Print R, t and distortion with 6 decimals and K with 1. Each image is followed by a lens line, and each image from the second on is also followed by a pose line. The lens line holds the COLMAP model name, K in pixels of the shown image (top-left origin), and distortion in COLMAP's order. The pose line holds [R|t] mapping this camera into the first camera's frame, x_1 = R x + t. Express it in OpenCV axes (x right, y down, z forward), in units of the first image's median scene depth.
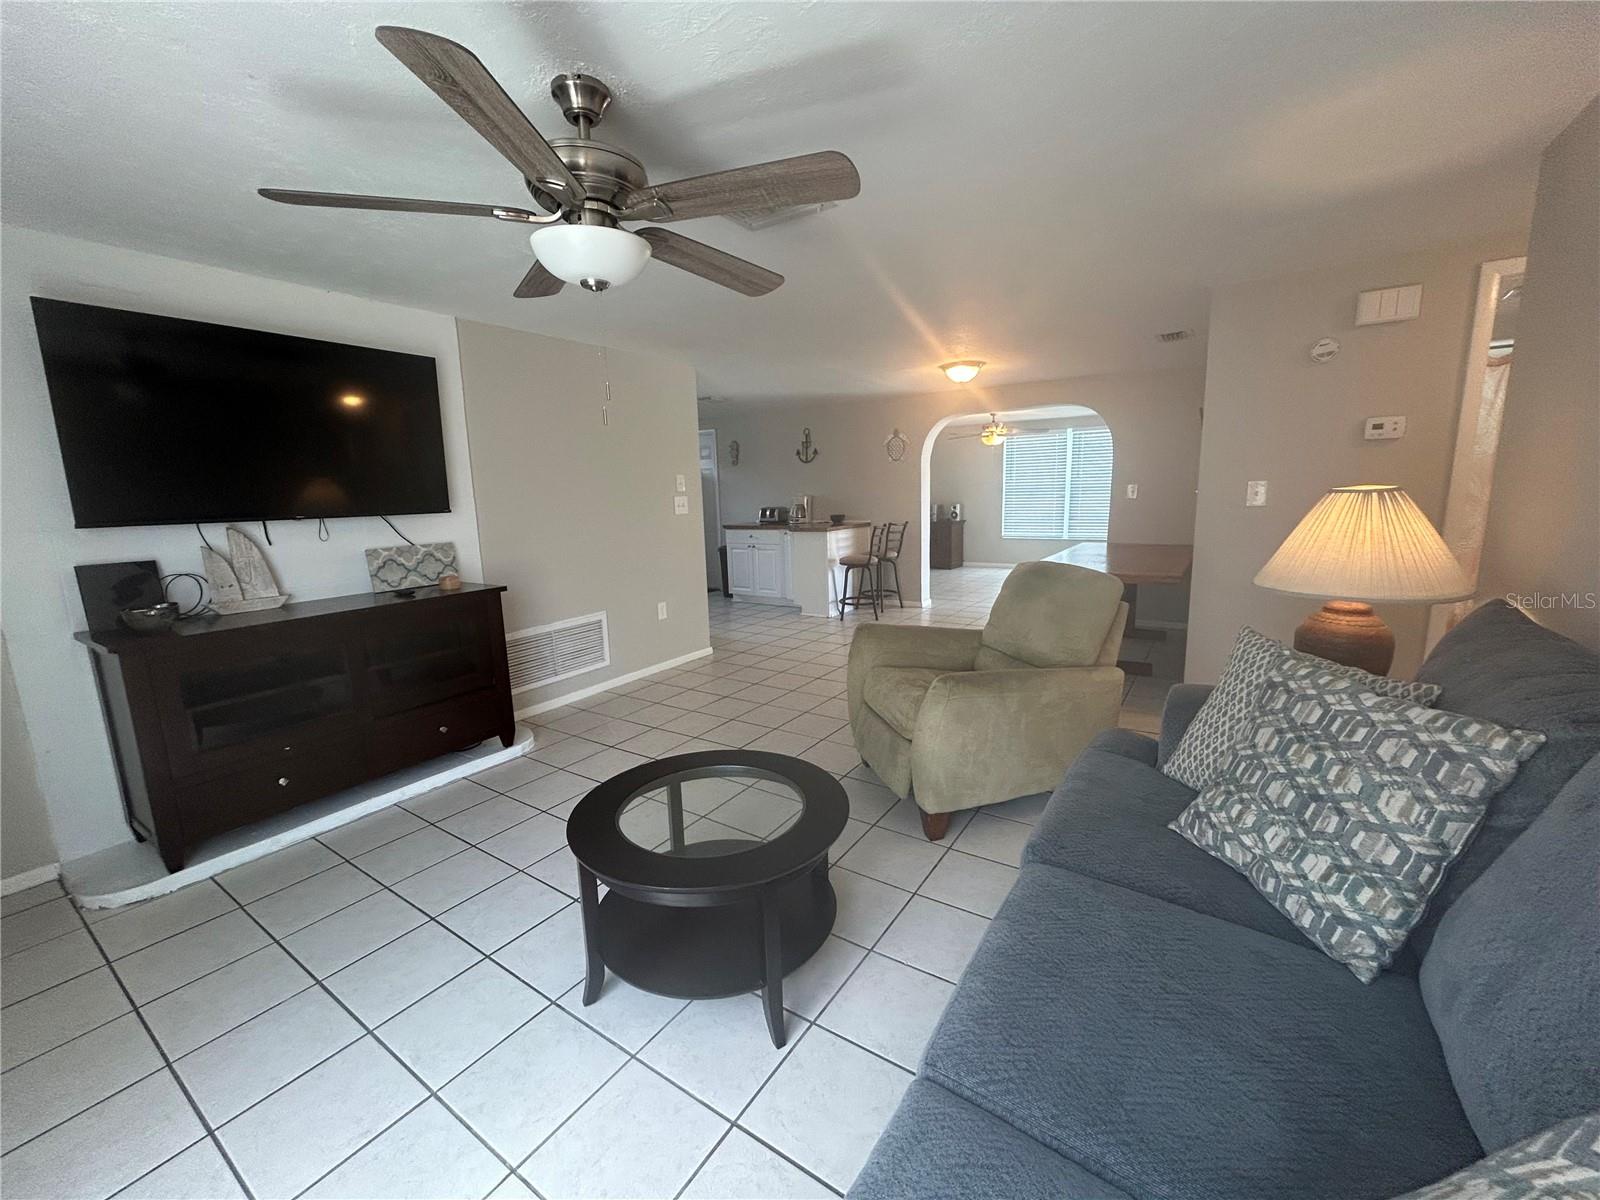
lens RADIAL K [[648.6, 0, 800.0], [0, 648.6, 600.0], [0, 0, 1]] dist [0.011351, -0.000045]
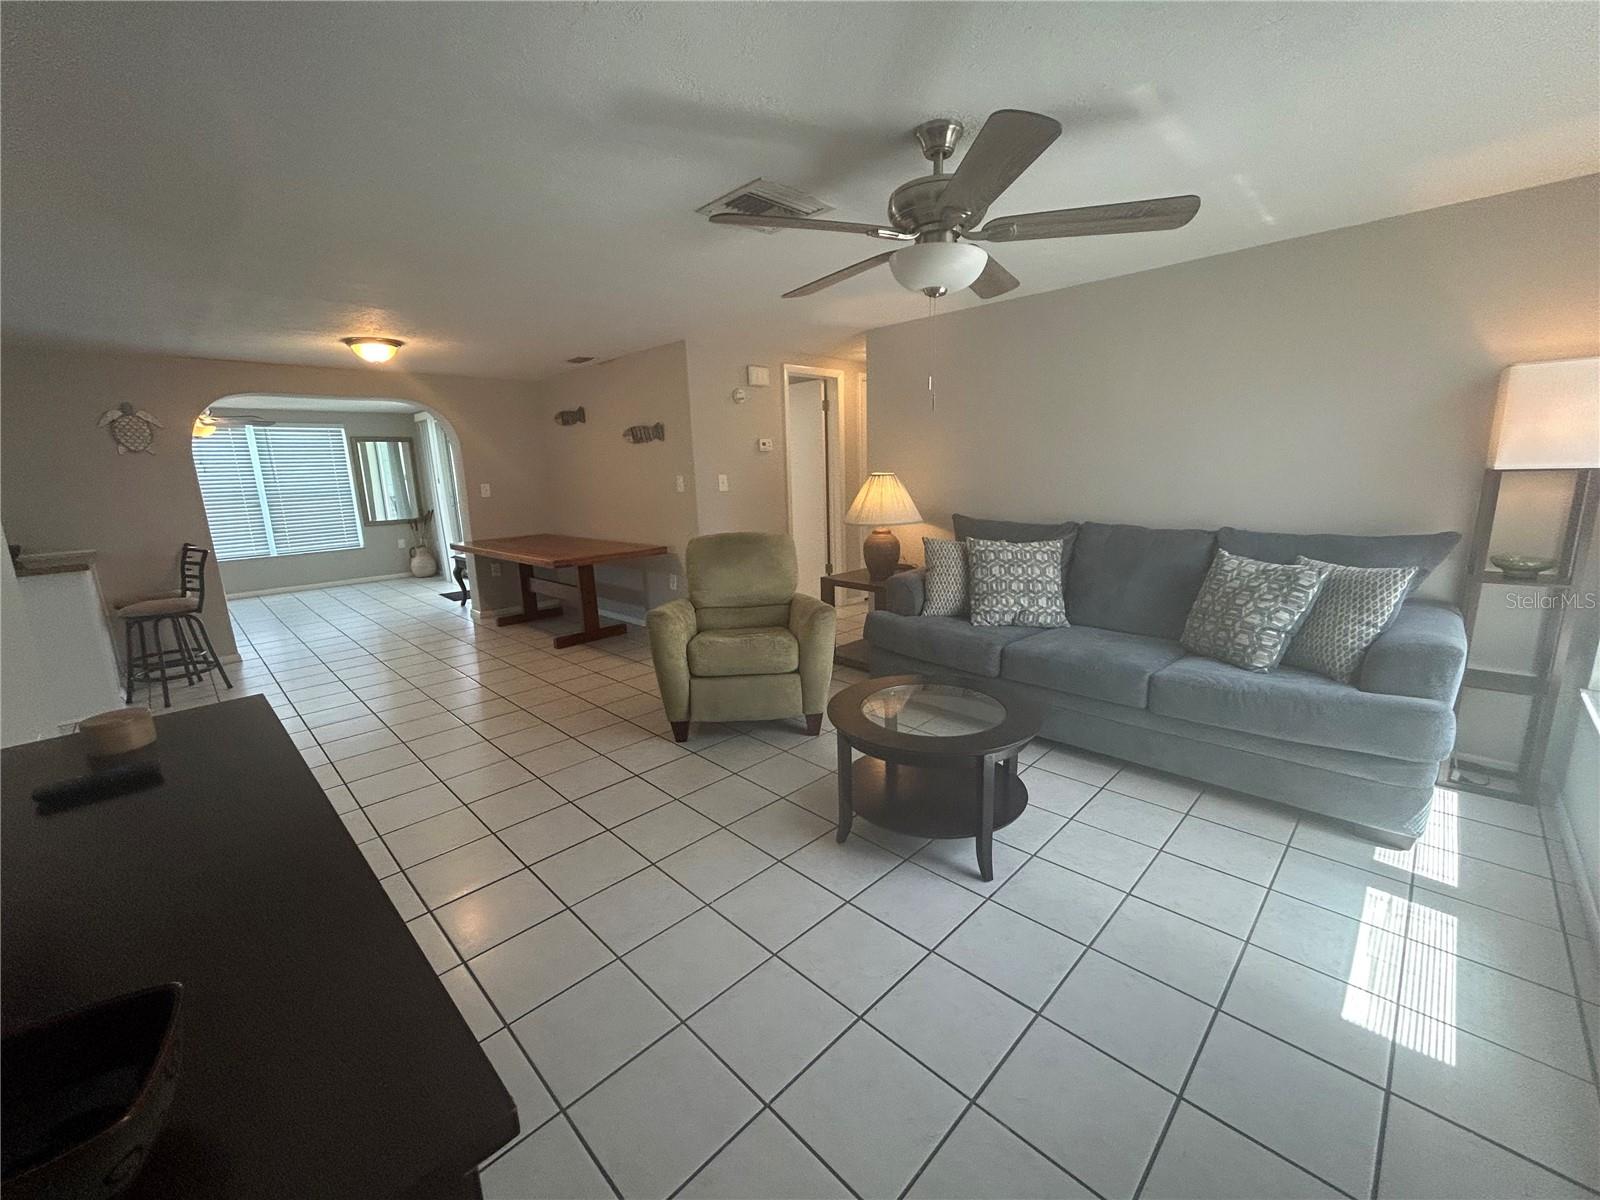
lens RADIAL K [[648.6, 0, 800.0], [0, 648.6, 600.0], [0, 0, 1]] dist [0.011351, -0.000045]
pose [[0.205017, -0.180320, 0.962005, -0.922711], [0.196047, 0.970529, 0.140138, -0.085570], [-0.958923, 0.159868, 0.234326, 0.594376]]
